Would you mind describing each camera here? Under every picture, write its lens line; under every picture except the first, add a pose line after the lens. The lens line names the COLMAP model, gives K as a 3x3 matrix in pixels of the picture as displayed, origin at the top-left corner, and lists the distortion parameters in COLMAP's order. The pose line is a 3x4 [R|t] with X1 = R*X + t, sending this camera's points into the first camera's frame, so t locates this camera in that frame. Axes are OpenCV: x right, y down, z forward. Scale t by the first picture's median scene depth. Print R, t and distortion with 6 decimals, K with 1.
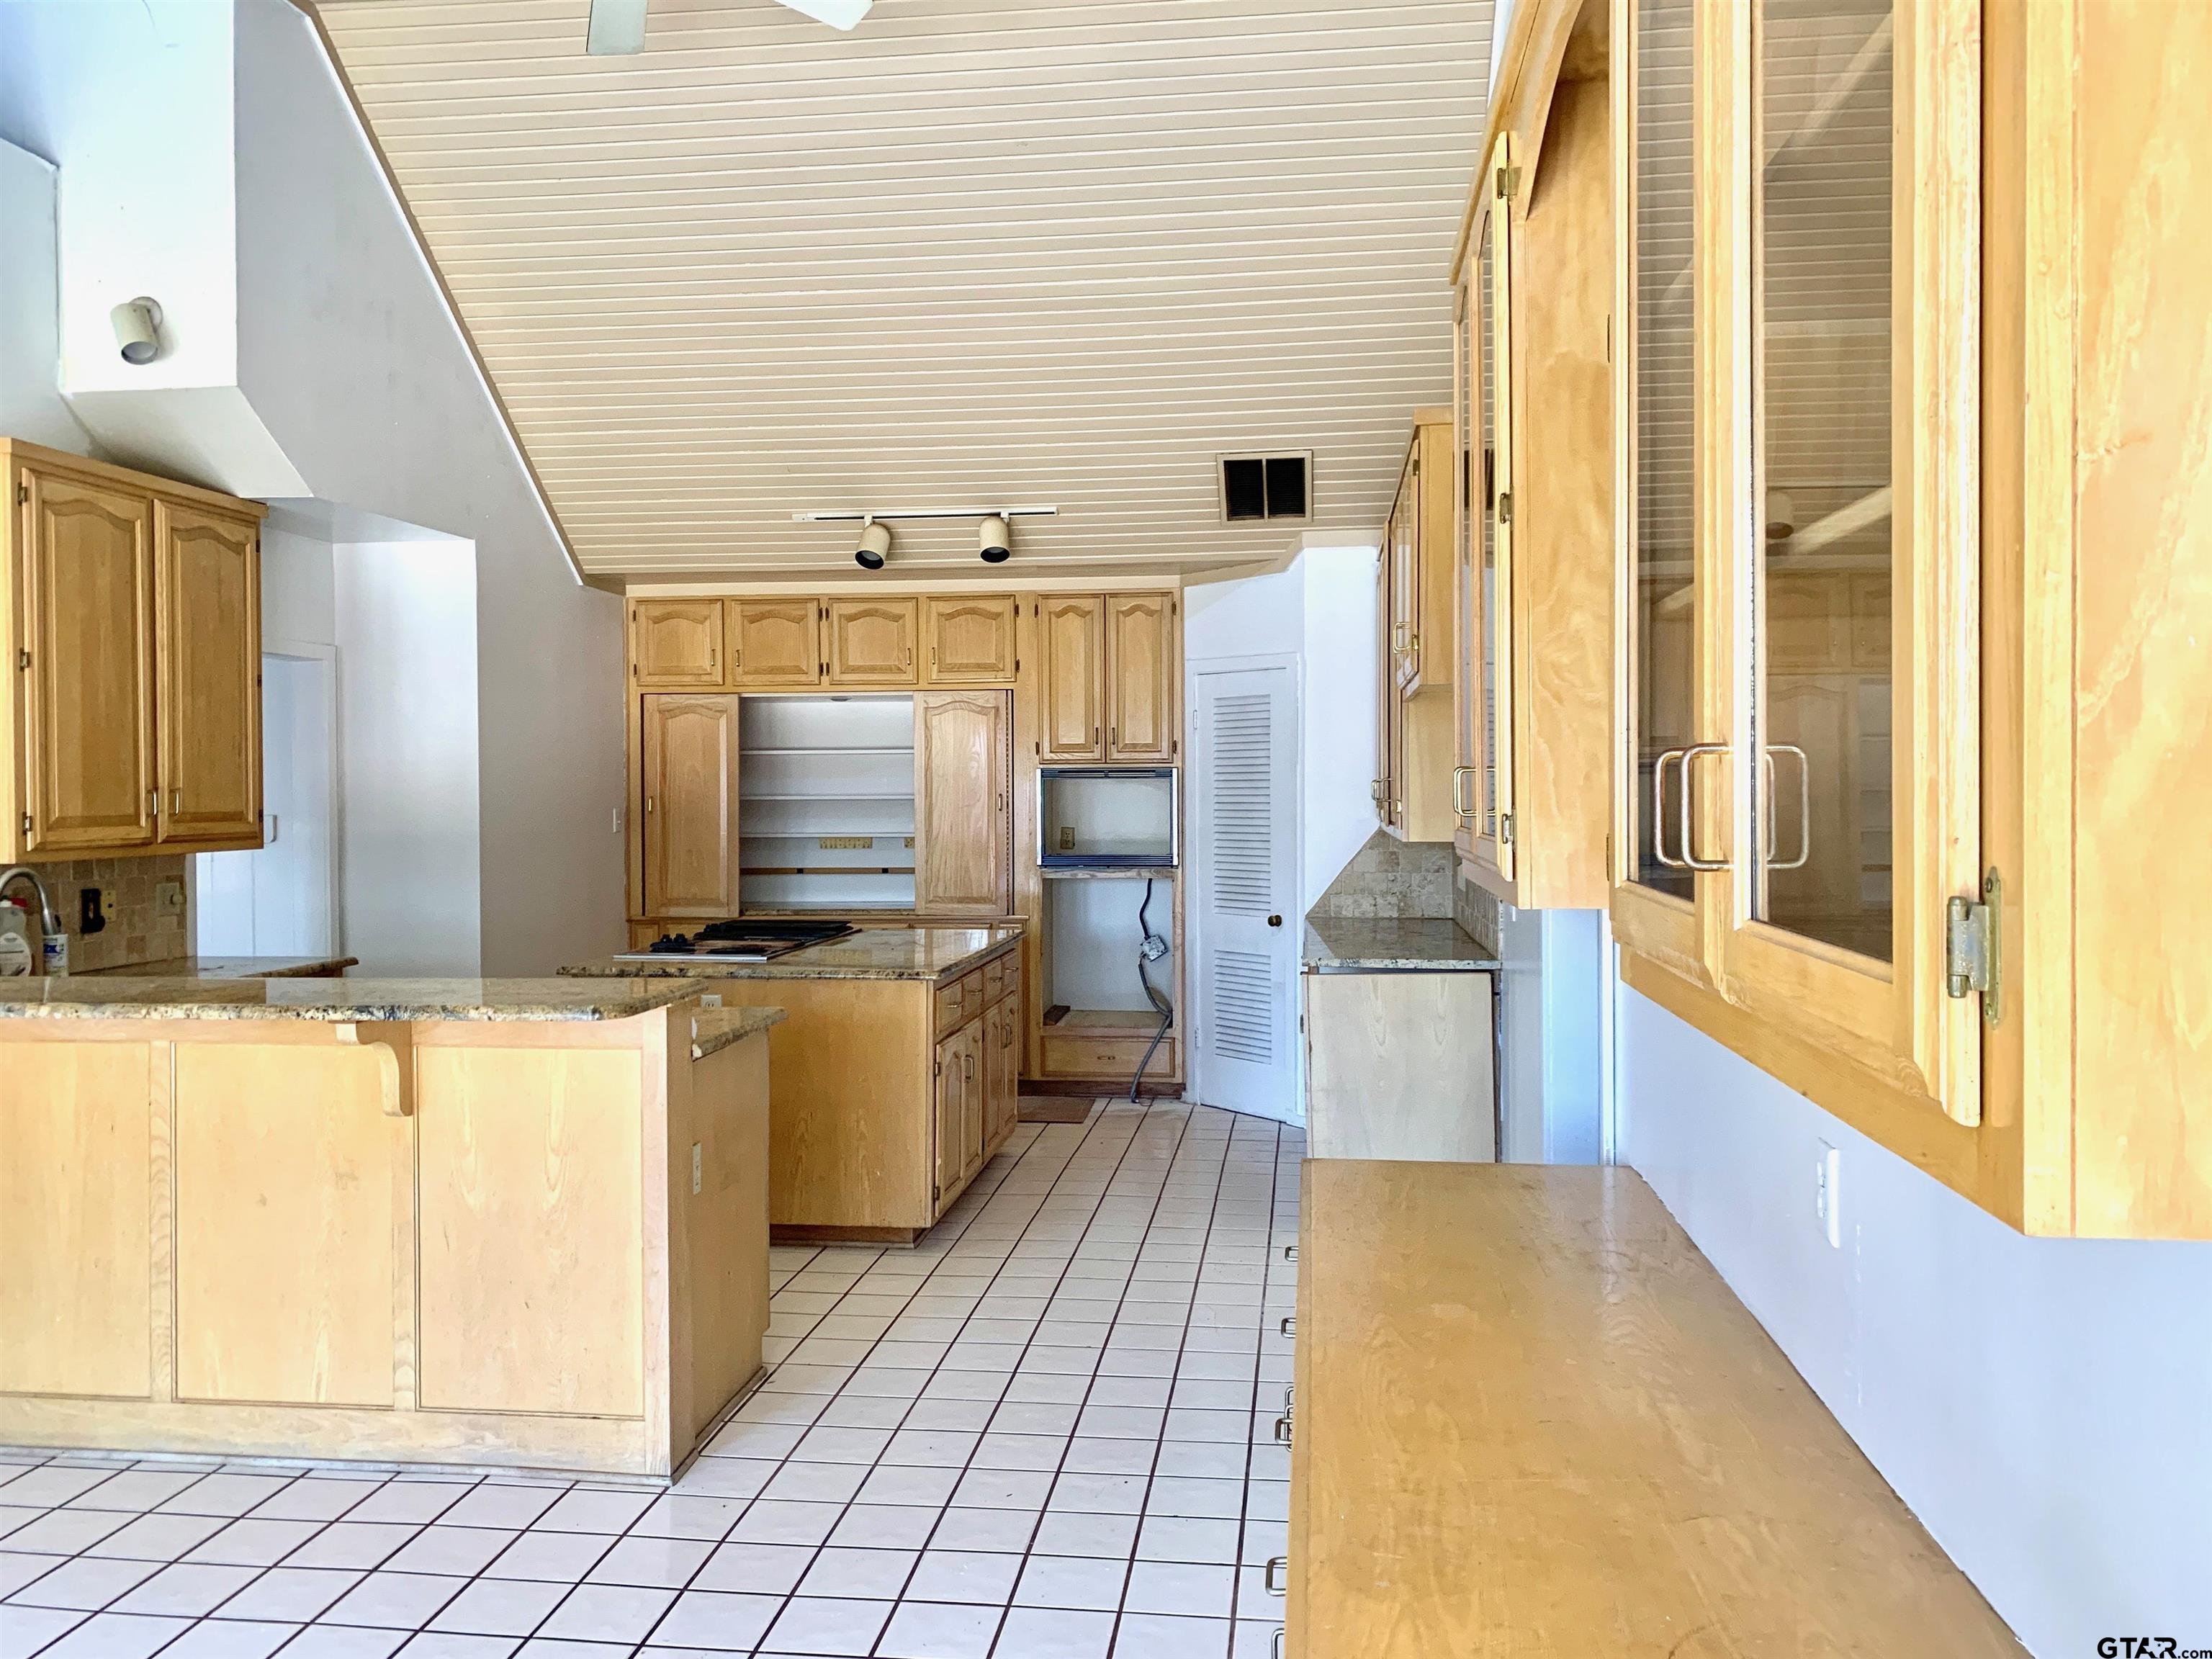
lens RADIAL K [[1691.9, 0, 1096.6], [0, 1691.9, 847.4], [0, 0, 1]] dist [0.050575, -0.049877]
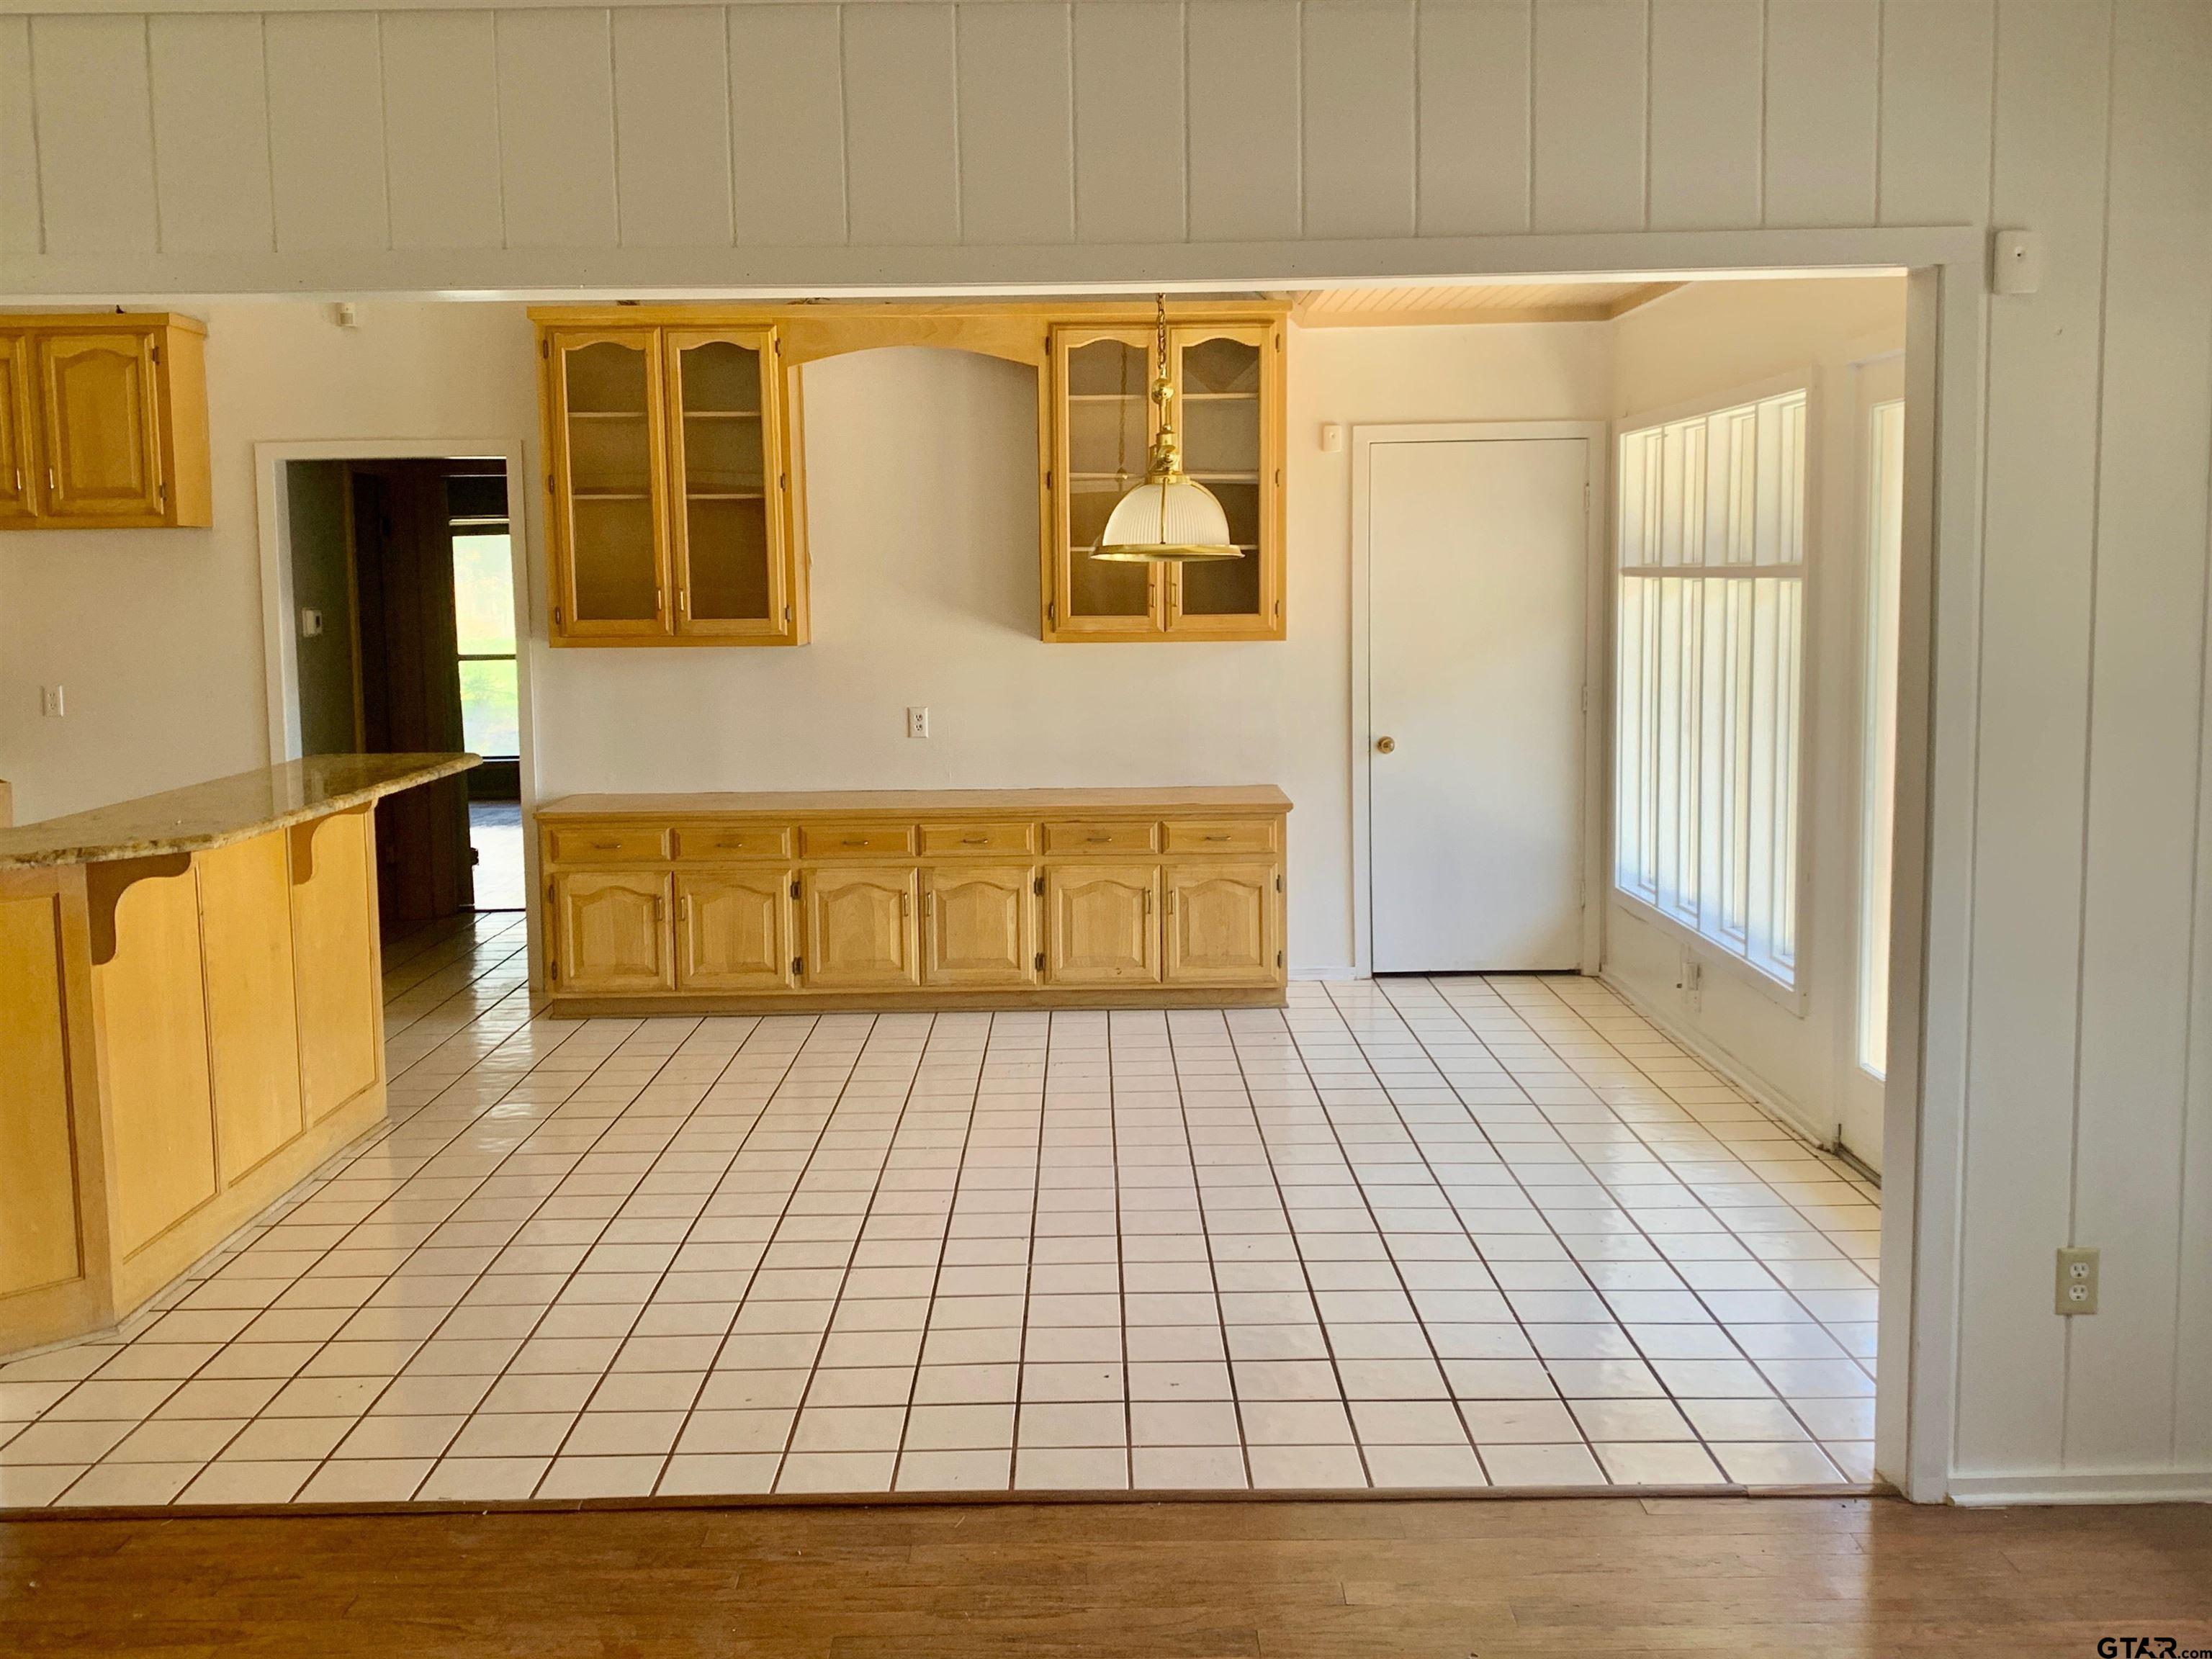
lens RADIAL K [[2180.1, 0, 1102.0], [0, 2180.1, 809.3], [0, 0, 1]] dist [0.053891, 0.000000]
pose [[-0.135970, -0.097542, 0.985899, -1.010539], [0.049882, 0.993205, 0.105144, -0.012837], [-0.989456, 0.063475, -0.130181, 0.328655]]
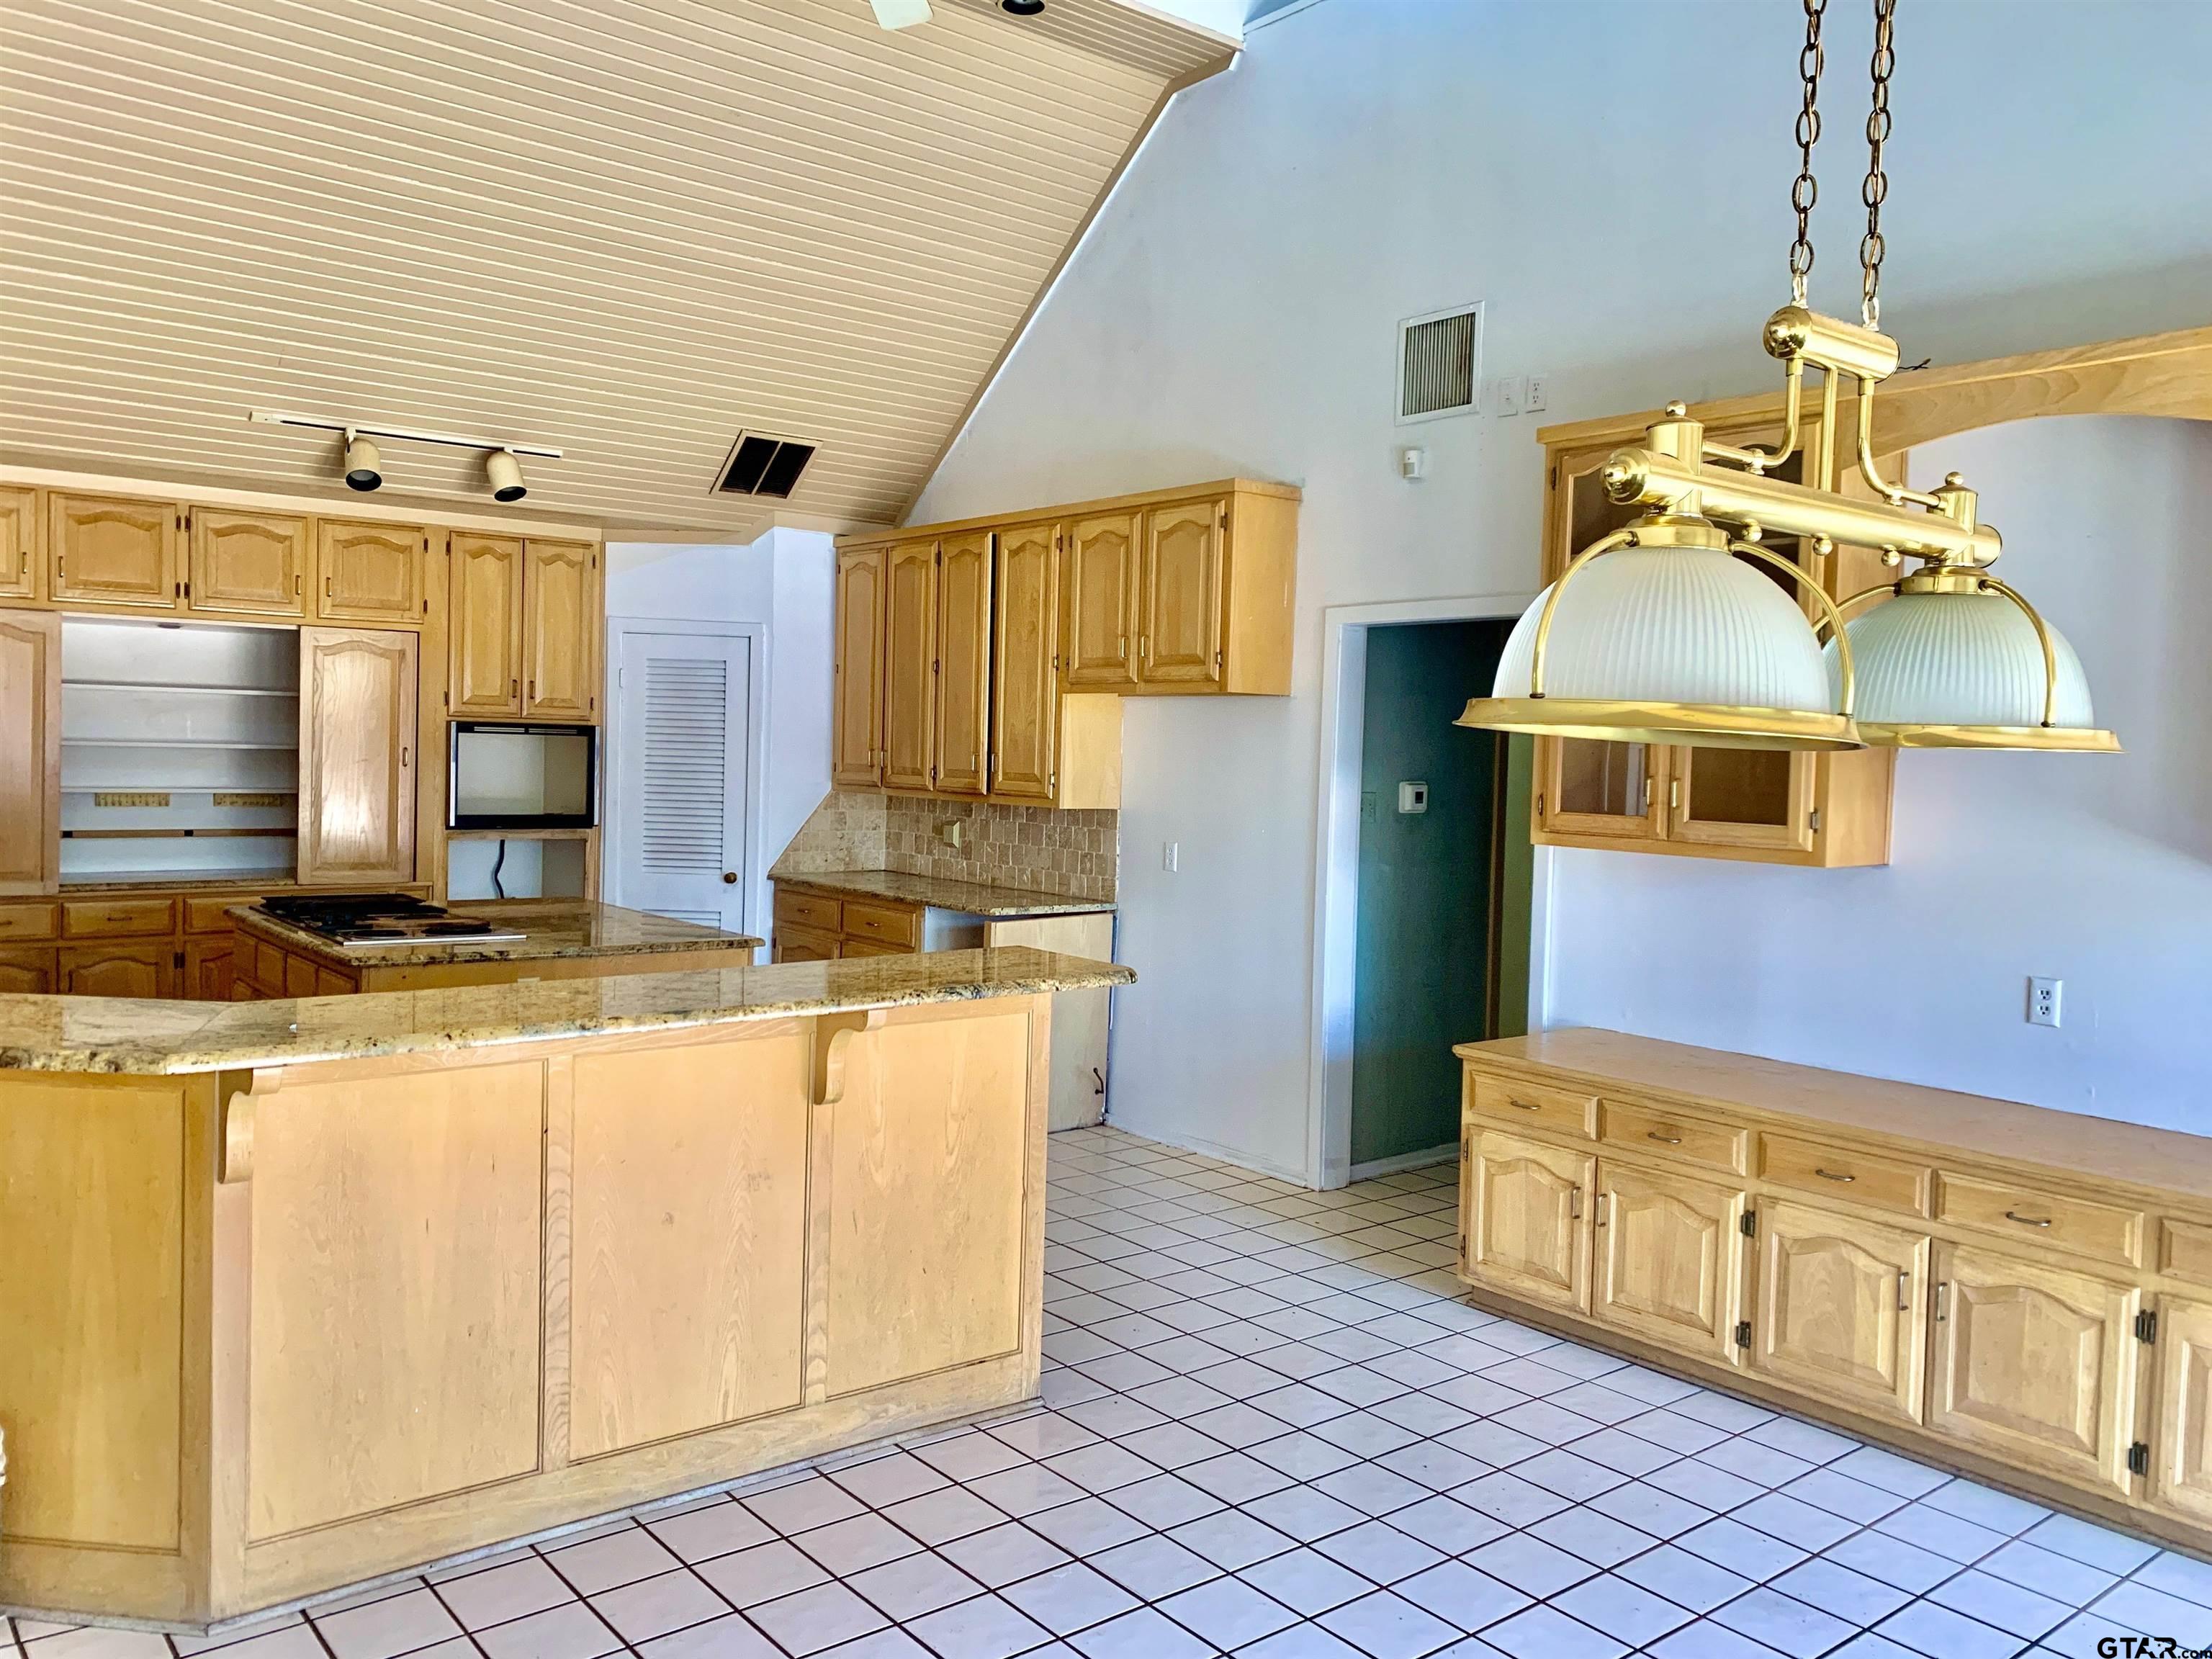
lens RADIAL K [[1691.9, 0, 1144.6], [0, 1691.9, 812.1], [0, 0, 1]] dist [0.050575, -0.049877]
pose [[0.693933, -0.004504, 0.720026, -0.503634], [-0.006116, 0.999907, 0.012149, -0.011942], [-0.720014, -0.012834, 0.693841, 0.097897]]
